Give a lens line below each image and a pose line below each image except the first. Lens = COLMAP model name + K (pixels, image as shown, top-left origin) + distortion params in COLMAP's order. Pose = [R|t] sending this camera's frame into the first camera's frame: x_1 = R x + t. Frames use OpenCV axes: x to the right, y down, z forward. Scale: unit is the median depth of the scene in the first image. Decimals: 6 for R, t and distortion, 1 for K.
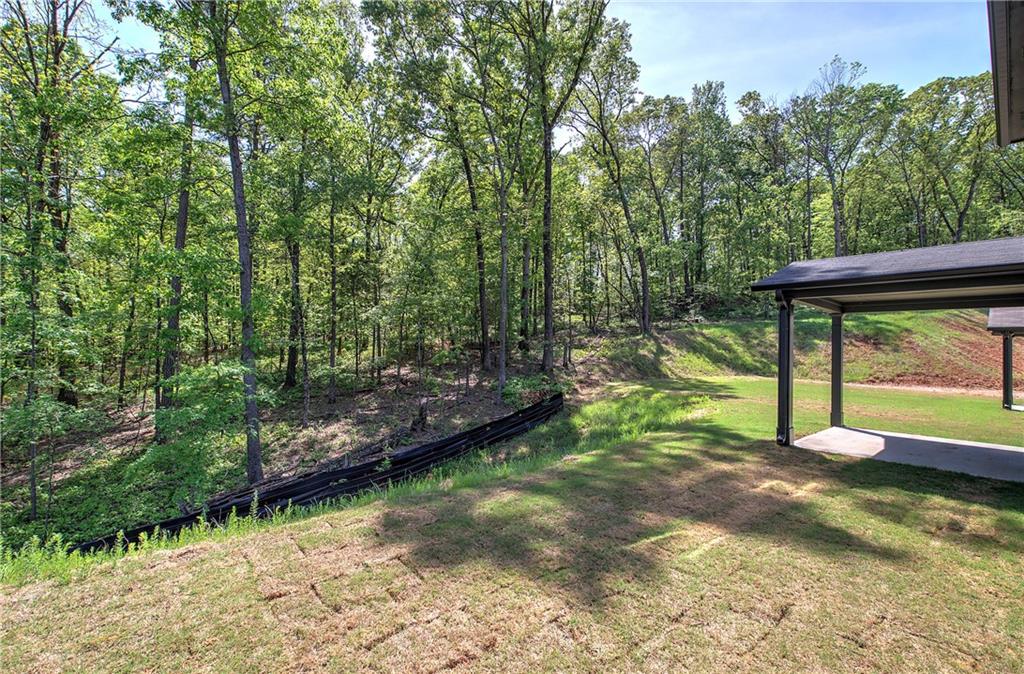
lens RADIAL K [[436.6, 0, 511.9], [0, 436.6, 338.3], [0, 0, 1]] dist [-0.001444, 0.001147]
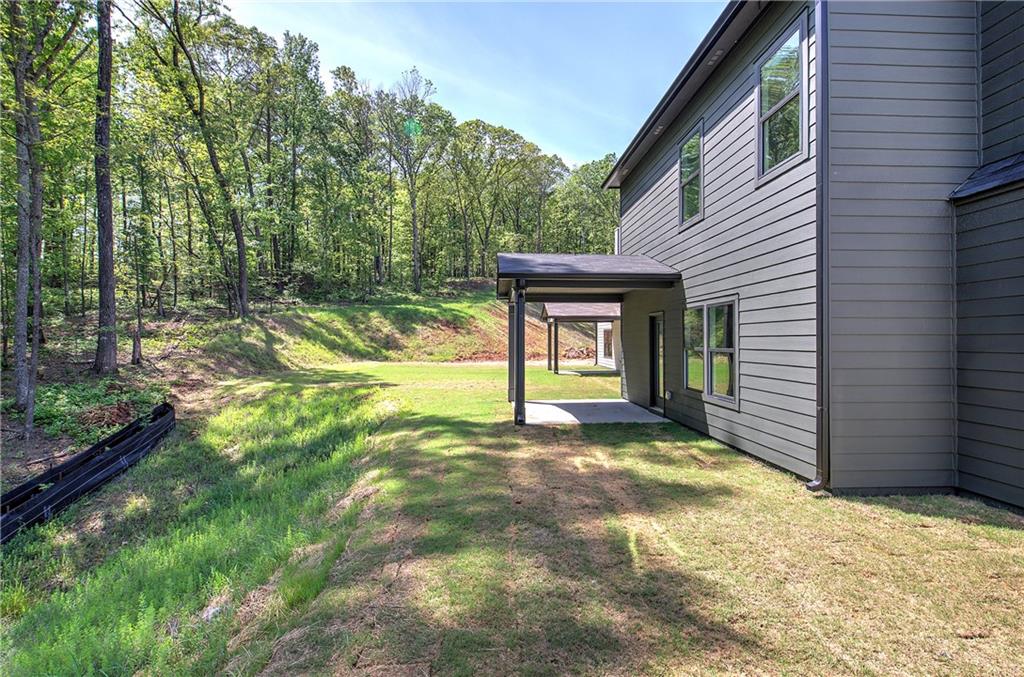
lens RADIAL K [[470.7, 0, 512.1], [0, 470.7, 337.8], [0, 0, 1]] dist [0.001404, 0.000191]
pose [[0.619426, -0.021792, 0.784753, -0.077222], [-0.003430, 0.999530, 0.030463, -0.000390], [-0.785048, -0.021561, 0.619060, 0.080614]]
